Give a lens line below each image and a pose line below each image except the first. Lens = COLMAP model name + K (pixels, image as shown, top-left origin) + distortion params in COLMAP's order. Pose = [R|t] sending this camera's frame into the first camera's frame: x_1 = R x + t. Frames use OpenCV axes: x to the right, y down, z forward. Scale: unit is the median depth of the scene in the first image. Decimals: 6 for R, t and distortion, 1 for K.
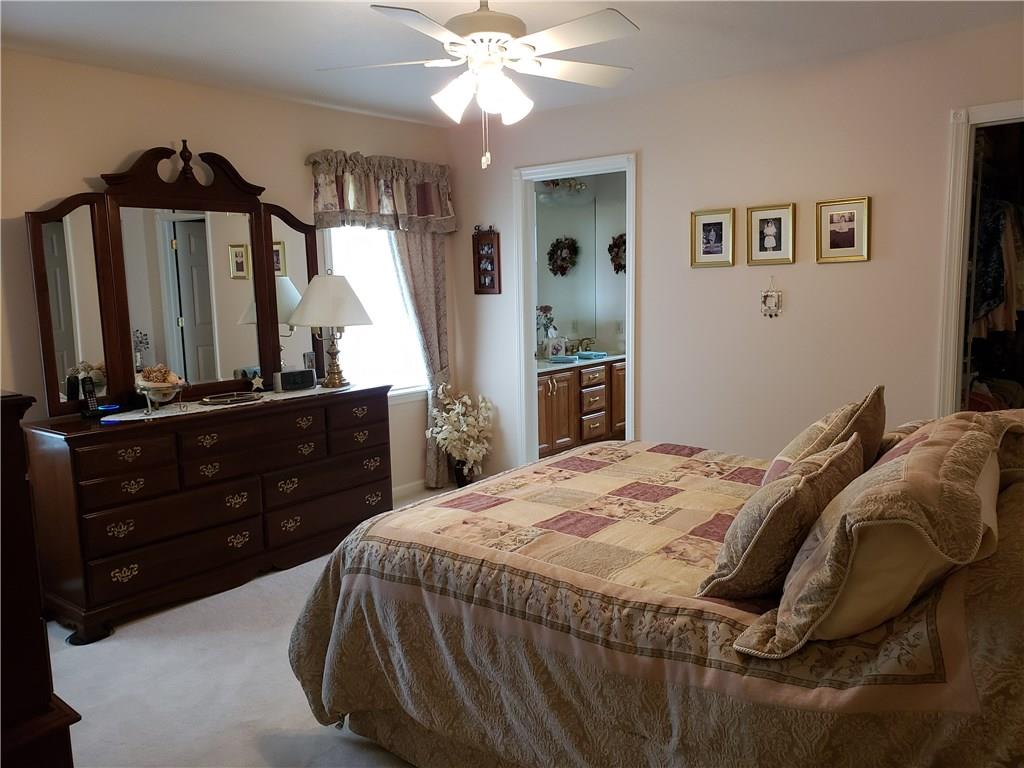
lens RADIAL K [[791.6, 0, 512.0], [0, 791.6, 384.0], [0, 0, 1]] dist [-0.000069, -0.007735]
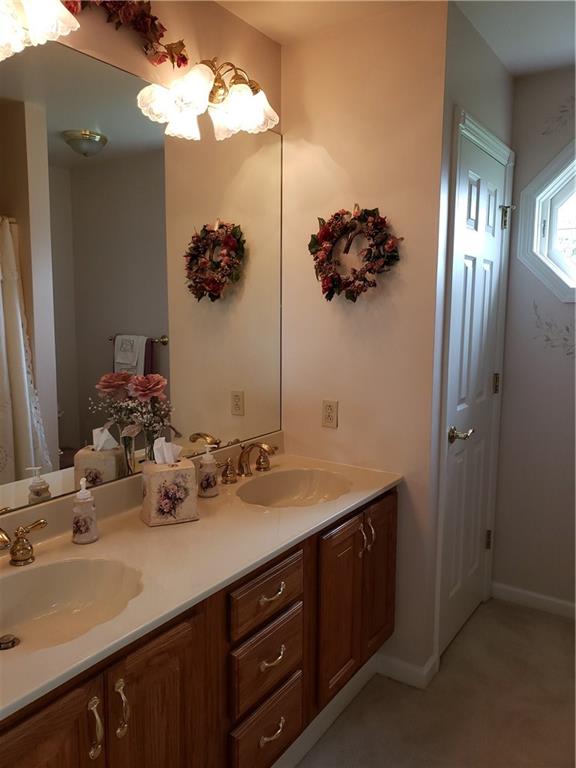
lens RADIAL K [[593.7, 0, 288.0], [0, 593.7, 384.0], [0, 0, 1]] dist [-0.000069, -0.007735]
pose [[0.992369, 0.018171, 0.121953, 0.076486], [-0.017453, 0.999824, -0.006951, -0.097430], [-0.122058, 0.004770, 0.992511, 0.734345]]
